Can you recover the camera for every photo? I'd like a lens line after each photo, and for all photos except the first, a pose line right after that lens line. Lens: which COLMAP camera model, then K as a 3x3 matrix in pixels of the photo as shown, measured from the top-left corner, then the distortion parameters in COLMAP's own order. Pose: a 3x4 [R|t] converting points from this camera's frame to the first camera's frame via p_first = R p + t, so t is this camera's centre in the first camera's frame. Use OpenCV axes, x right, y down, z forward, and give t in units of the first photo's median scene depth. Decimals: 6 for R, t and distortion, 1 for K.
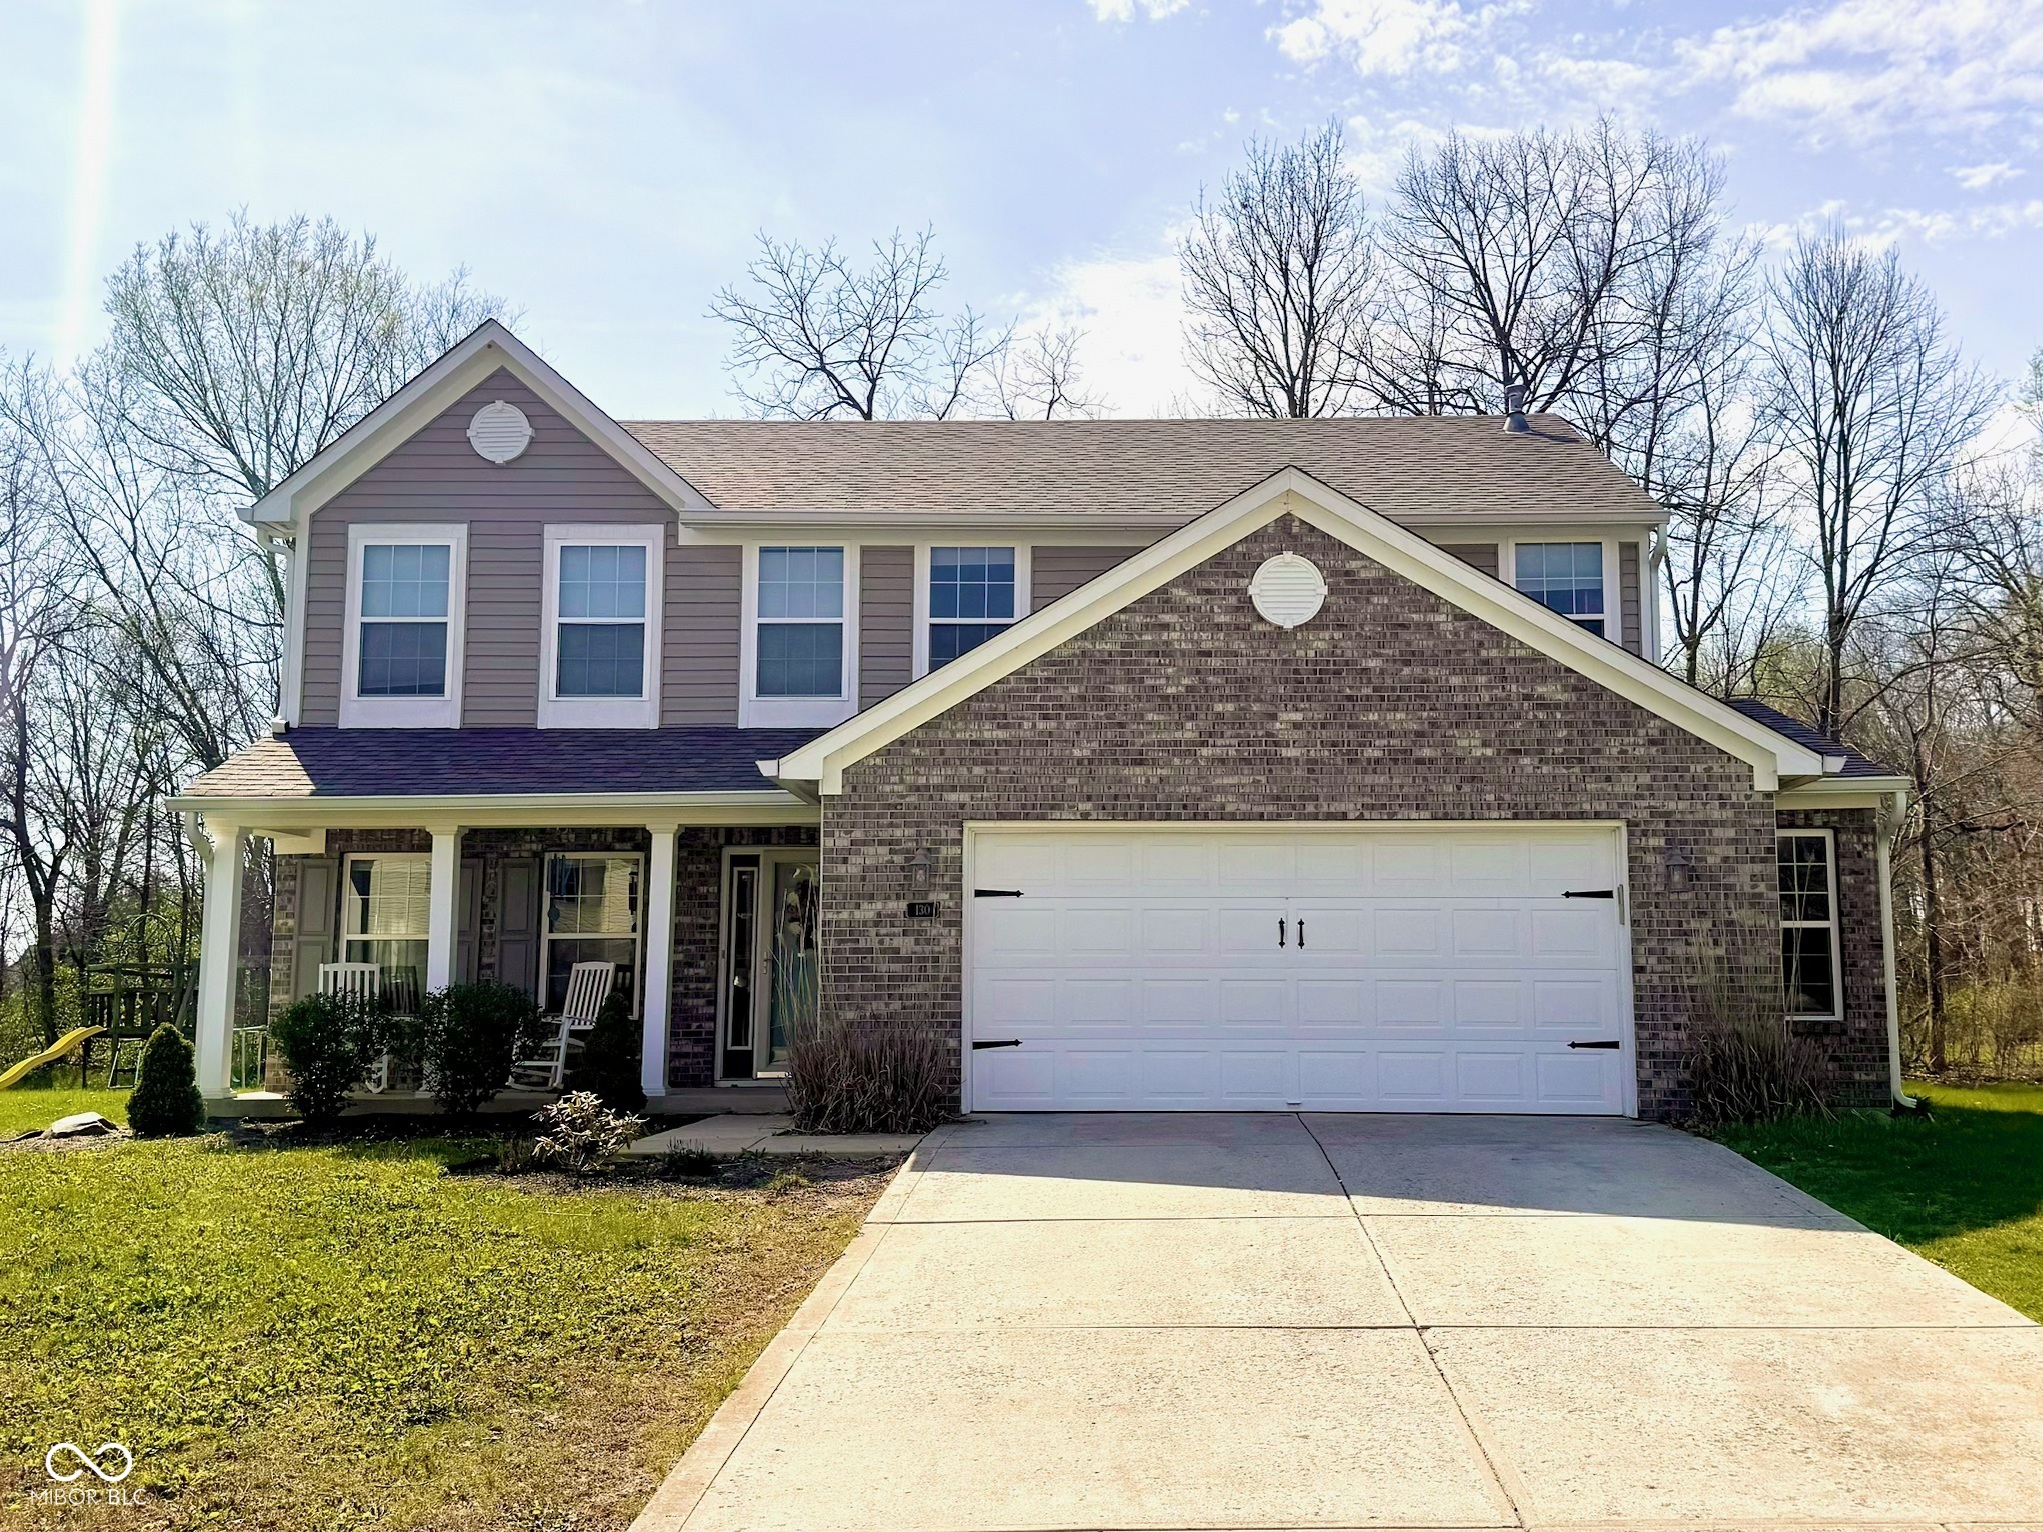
lens RADIAL K [[1883.7, 0, 1021.5], [0, 1883.7, 766.0], [0, 0, 1]] dist [0.127193, -0.002908]
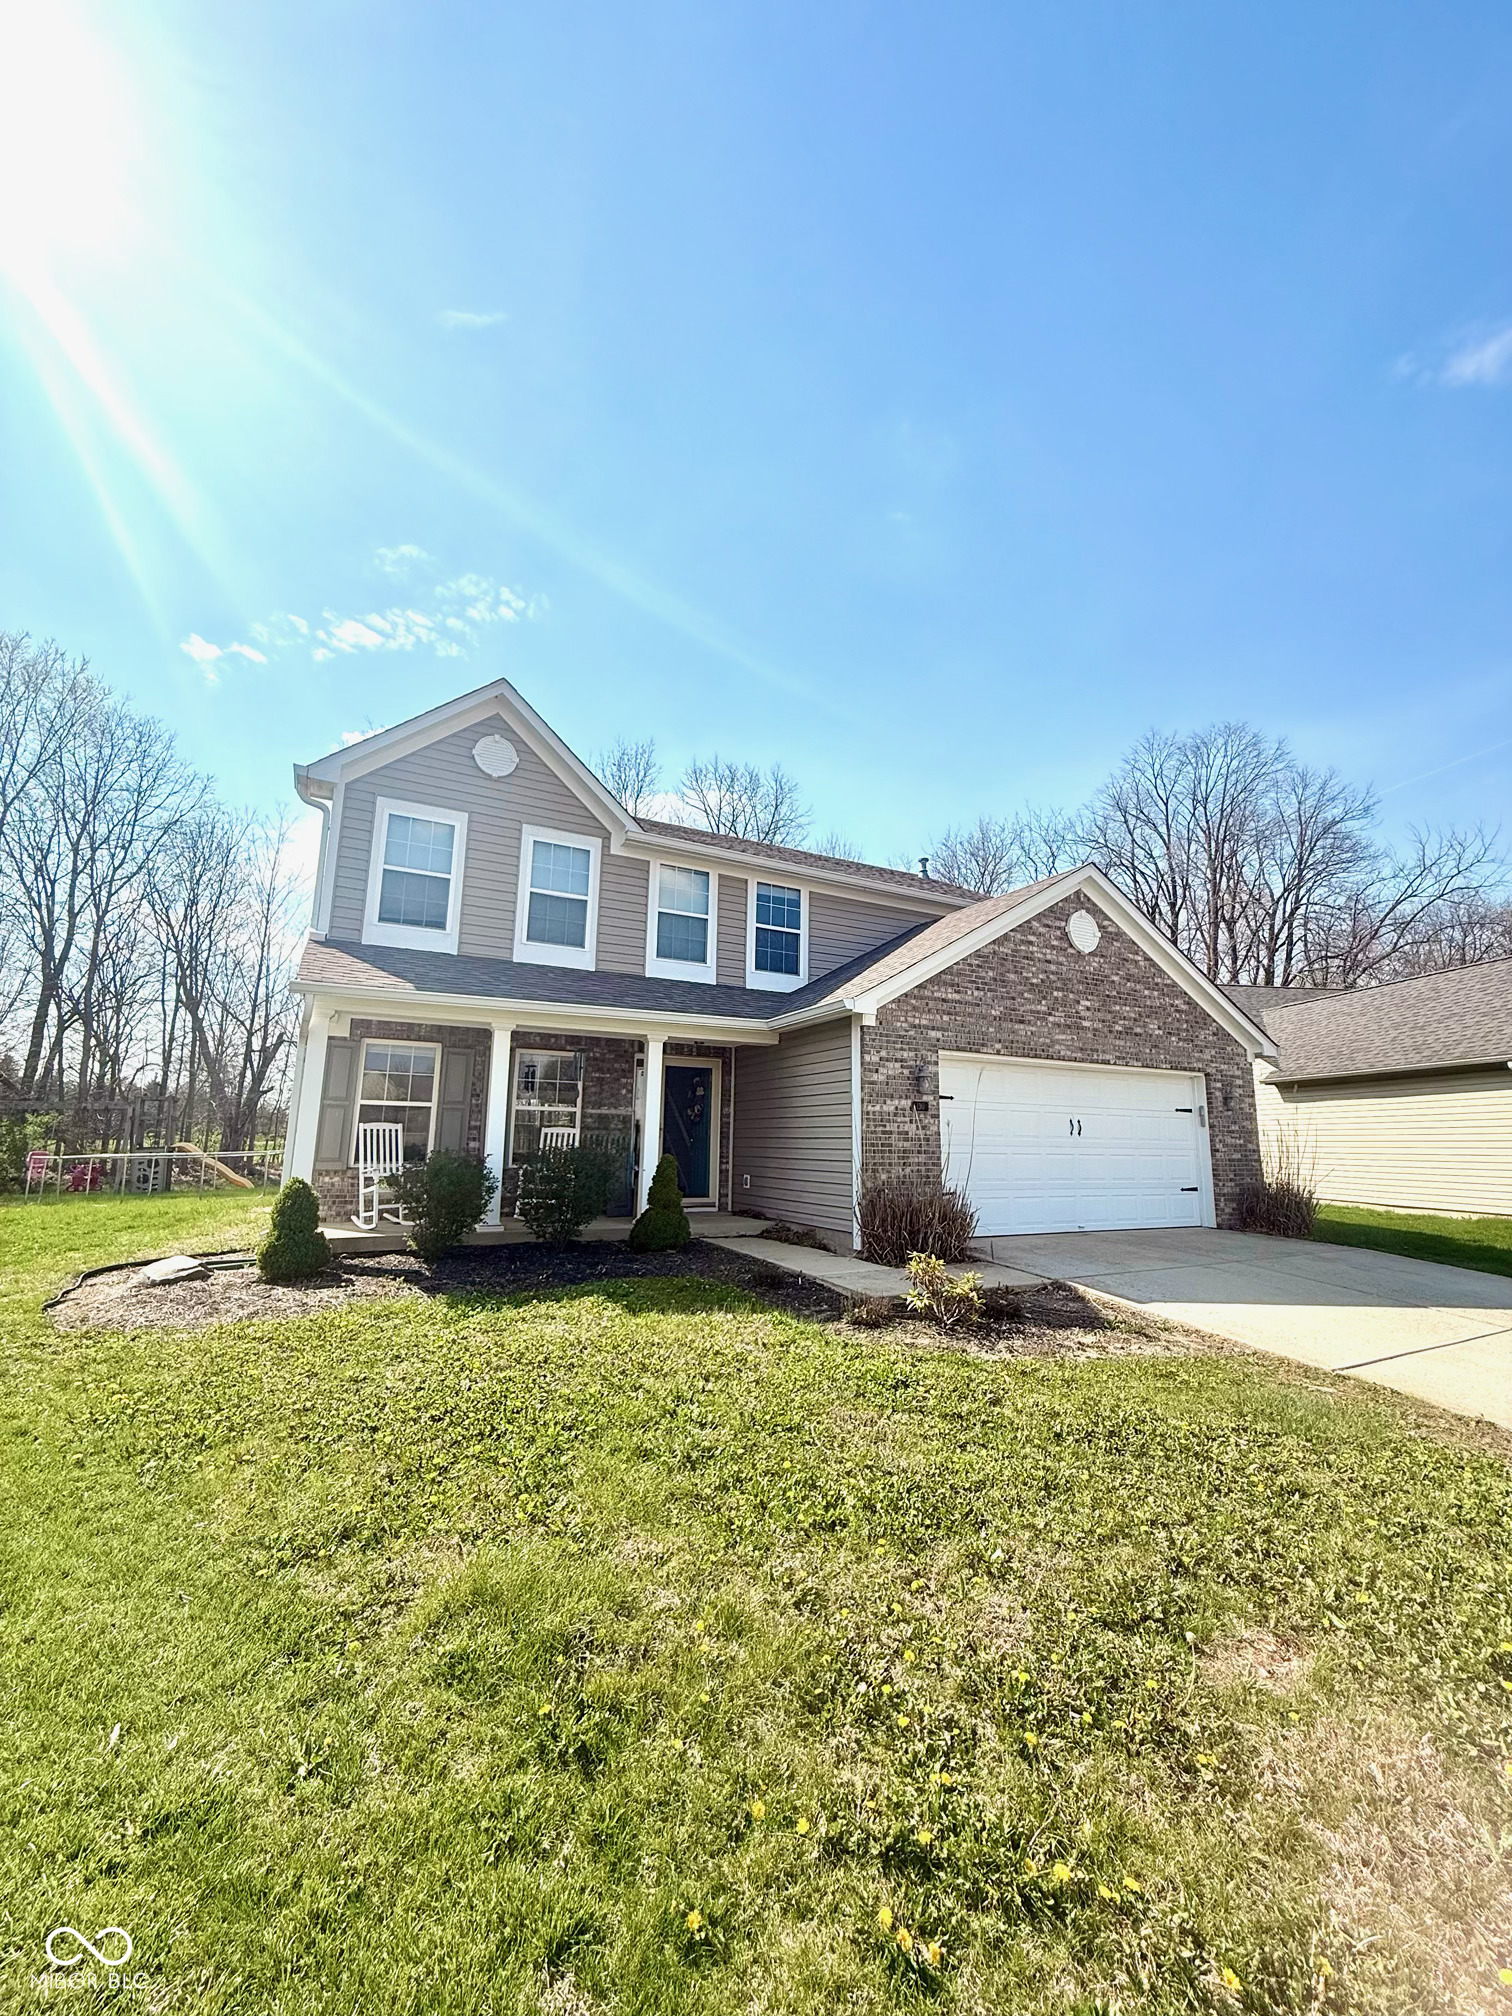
lens RADIAL K [[800.4, 0, 756.0], [0, 800.4, 1008.0], [0, 0, 1]] dist [-0.000266, 0.000006]
pose [[0.882246, 0.094601, 0.461187, -0.467156], [-0.078658, 0.995453, -0.053721, 0.041866], [-0.464172, 0.011119, 0.885675, 0.484355]]
